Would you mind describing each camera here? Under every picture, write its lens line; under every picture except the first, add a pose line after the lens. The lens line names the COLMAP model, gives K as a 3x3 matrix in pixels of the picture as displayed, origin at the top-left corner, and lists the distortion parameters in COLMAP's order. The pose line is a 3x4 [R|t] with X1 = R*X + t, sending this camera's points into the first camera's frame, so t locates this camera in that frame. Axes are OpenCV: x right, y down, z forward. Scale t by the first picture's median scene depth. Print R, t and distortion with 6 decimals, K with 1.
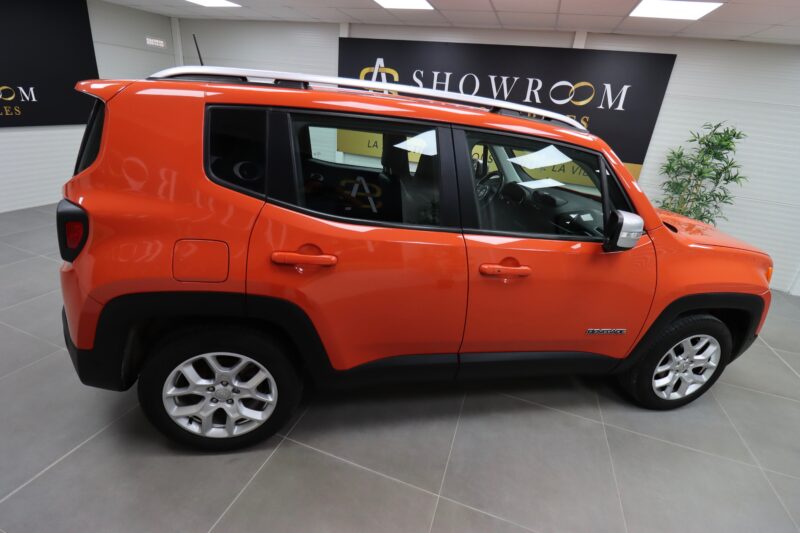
lens RADIAL K [[362.3, 0, 411.7], [0, 362.3, 260.9], [0, 0, 1]] dist [-0.000335, -0.001792]
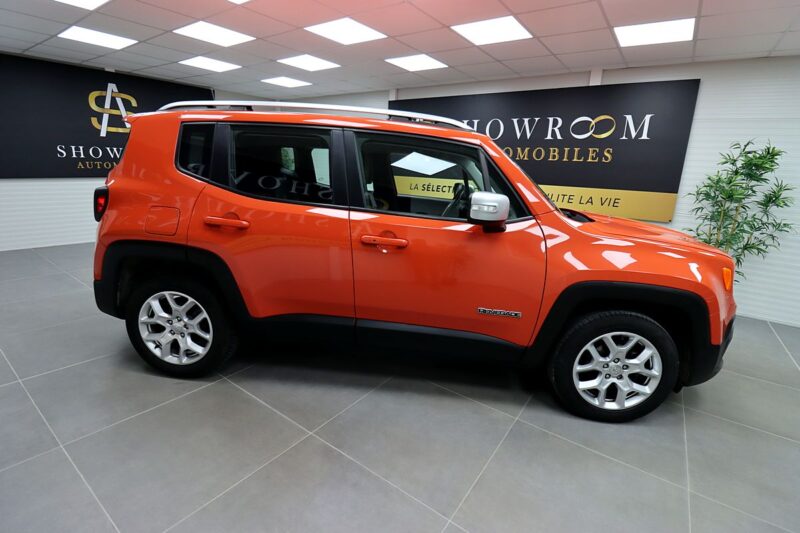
lens RADIAL K [[362.3, 0, 410.8], [0, 362.3, 262.0], [0, 0, 1]] dist [-0.000335, -0.001792]
pose [[0.960475, 0.027074, -0.277047, 0.543270], [-0.071618, 0.985790, -0.151953, 0.214026], [0.268996, 0.165789, 0.948765, -0.070600]]
